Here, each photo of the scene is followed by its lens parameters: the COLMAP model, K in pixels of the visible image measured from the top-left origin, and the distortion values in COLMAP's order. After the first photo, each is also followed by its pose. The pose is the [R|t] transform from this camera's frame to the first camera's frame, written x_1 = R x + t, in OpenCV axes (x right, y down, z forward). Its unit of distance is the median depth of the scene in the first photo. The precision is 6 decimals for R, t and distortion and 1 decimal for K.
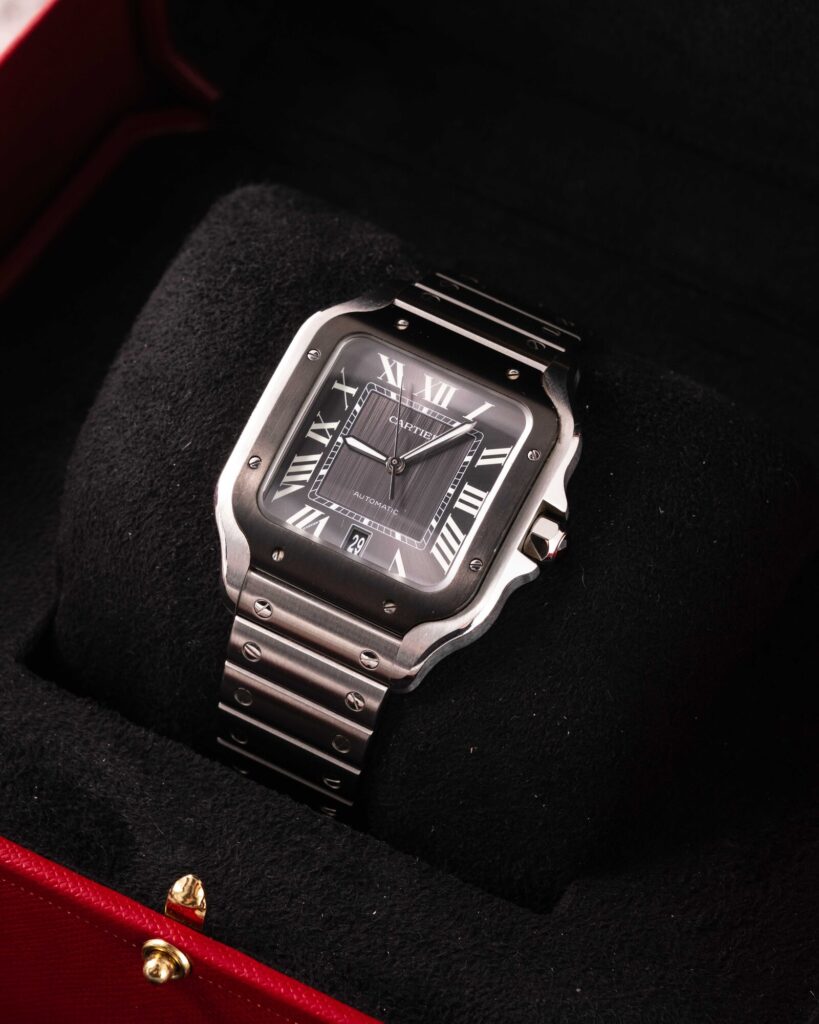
lens RADIAL K [[3551.5, 0, 414.3], [0, 3551.5, 512.6], [0, 0, 1]] dist [0.093427, 0.000000]
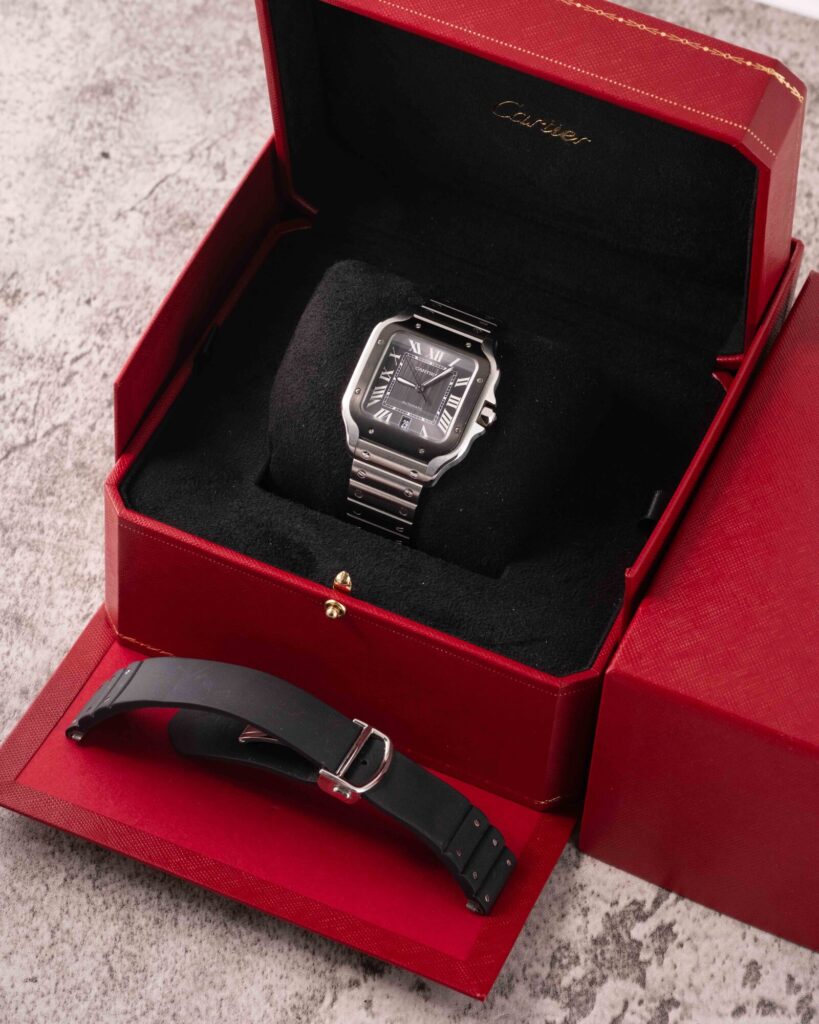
lens RADIAL K [[3551.5, 0, 408.5], [0, 3551.5, 511.3], [0, 0, 1]] dist [0.093427, 0.000000]
pose [[0.997715, -0.065204, 0.017719, -0.057741], [0.064271, 0.996733, 0.048918, -0.046510], [-0.020851, -0.047667, 0.998646, -1.278677]]
